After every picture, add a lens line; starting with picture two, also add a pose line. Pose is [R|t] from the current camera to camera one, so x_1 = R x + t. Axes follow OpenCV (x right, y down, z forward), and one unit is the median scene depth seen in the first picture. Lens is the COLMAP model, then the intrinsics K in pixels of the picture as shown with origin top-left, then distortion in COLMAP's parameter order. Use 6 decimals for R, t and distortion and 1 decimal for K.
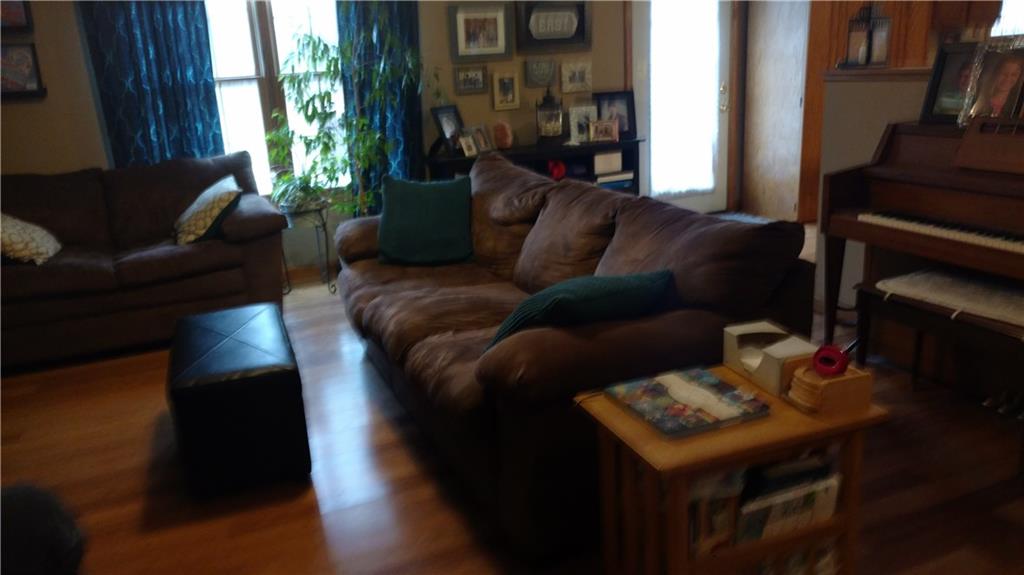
lens RADIAL K [[826.8, 0, 512.0], [0, 826.8, 287.5], [0, 0, 1]] dist [0.030922, -0.004539]
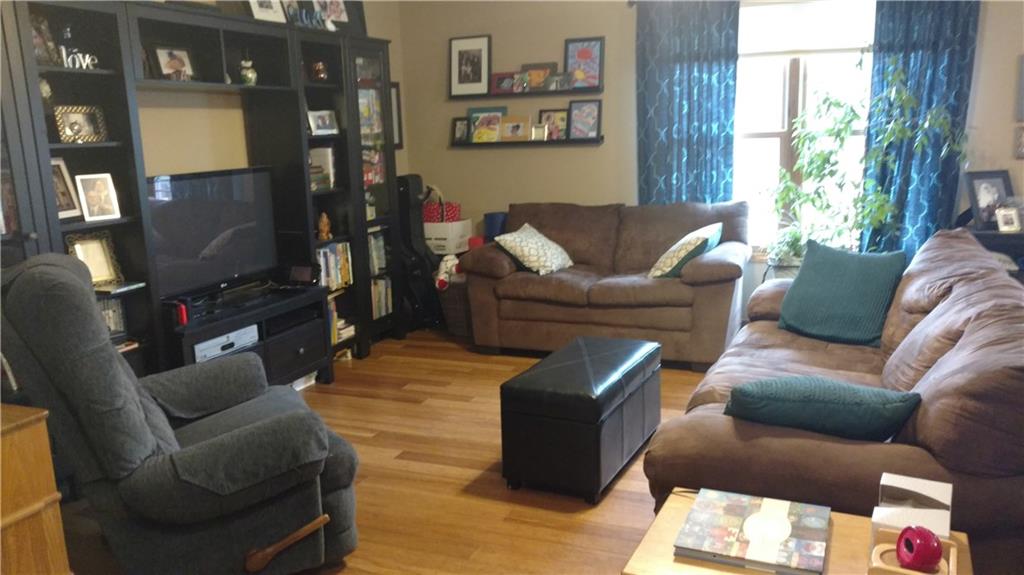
lens RADIAL K [[826.8, 0, 512.0], [0, 826.8, 287.5], [0, 0, 1]] dist [0.030922, -0.004539]
pose [[0.698327, 0.167446, -0.695917, 0.223997], [-0.203244, 0.978621, 0.031520, -0.032383], [0.686317, 0.119430, 0.717430, 0.066780]]
